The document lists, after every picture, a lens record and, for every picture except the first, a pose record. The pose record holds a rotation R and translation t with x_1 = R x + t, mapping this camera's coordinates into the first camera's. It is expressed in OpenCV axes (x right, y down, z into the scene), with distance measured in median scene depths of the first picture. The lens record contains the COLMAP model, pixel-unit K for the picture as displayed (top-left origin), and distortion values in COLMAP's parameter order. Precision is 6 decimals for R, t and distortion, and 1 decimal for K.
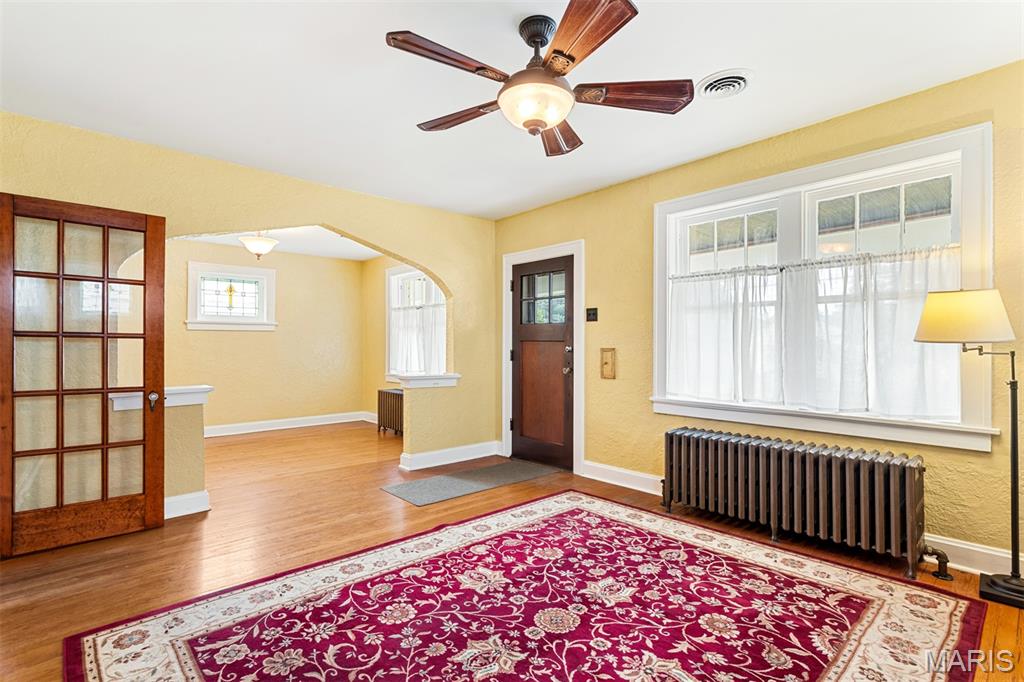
lens RADIAL K [[489.6, 0, 512.6], [0, 489.6, 345.9], [0, 0, 1]] dist [0.001454, 0.001459]
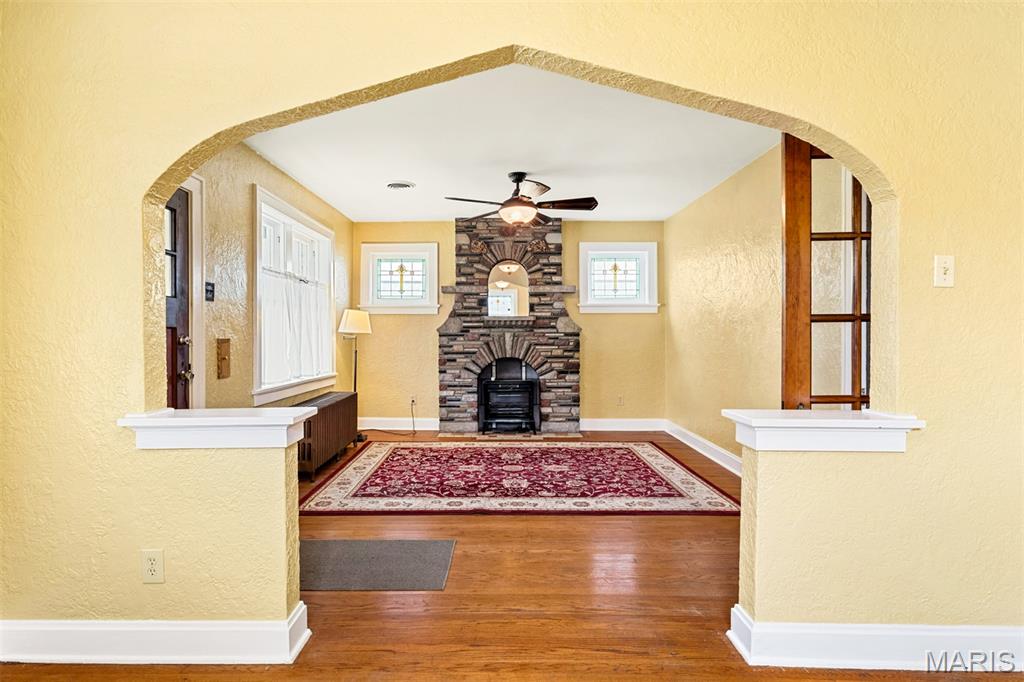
lens RADIAL K [[530.5, 0, 482.3], [0, 530.5, 334.8], [0, 0, 1]] dist [-0.004194, 0.001986]
pose [[-0.709226, 0.006863, 0.704948, -1.005087], [0.004407, 0.999976, -0.005302, 0.007602], [-0.704967, -0.000654, -0.709239, 1.929657]]
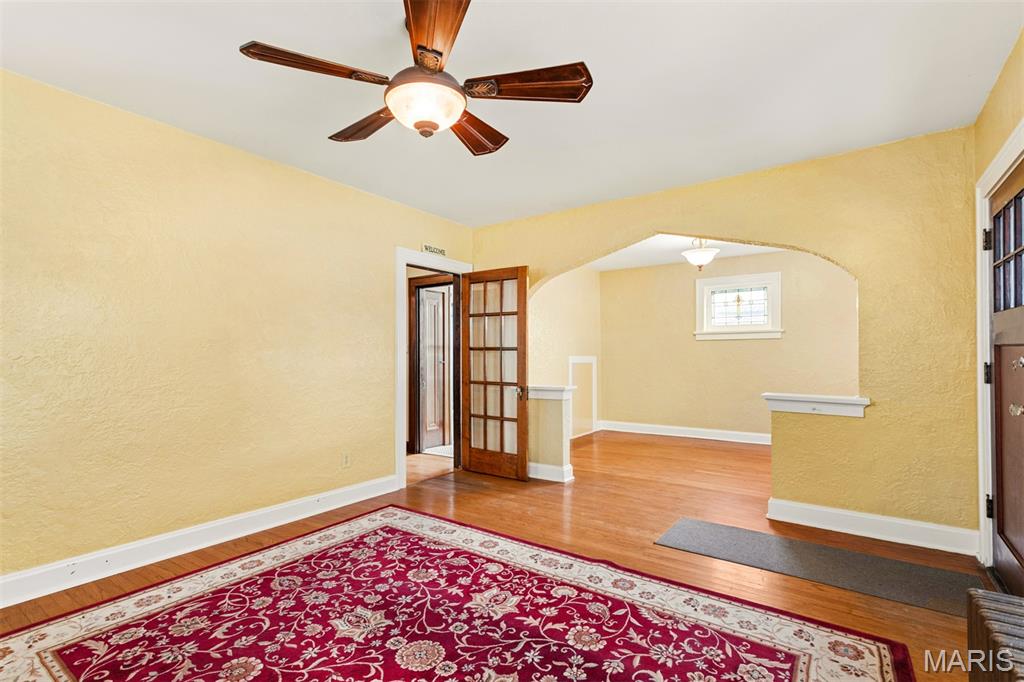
lens RADIAL K [[489.6, 0, 494.2], [0, 489.6, 351.9], [0, 0, 1]] dist [0.001454, 0.001459]
pose [[0.186285, -0.005942, -0.982478, 0.739584], [0.002688, 0.999981, -0.005538, -0.003050], [0.982492, -0.001609, 0.186297, 0.697409]]
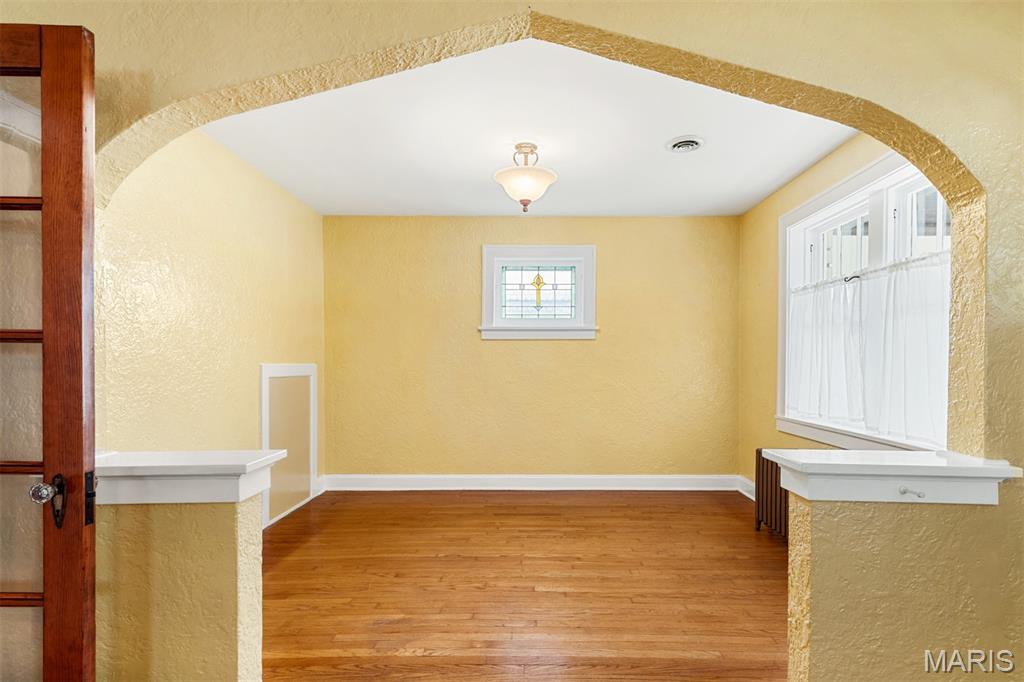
lens RADIAL K [[511.3, 0, 529.7], [0, 511.3, 370.1], [0, 0, 1]] dist [0.003611, 0.000034]
pose [[0.728957, 0.014891, -0.684398, -0.188631], [-0.004786, 0.999850, 0.016657, -0.001288], [0.684543, -0.008867, 0.728919, 1.029922]]
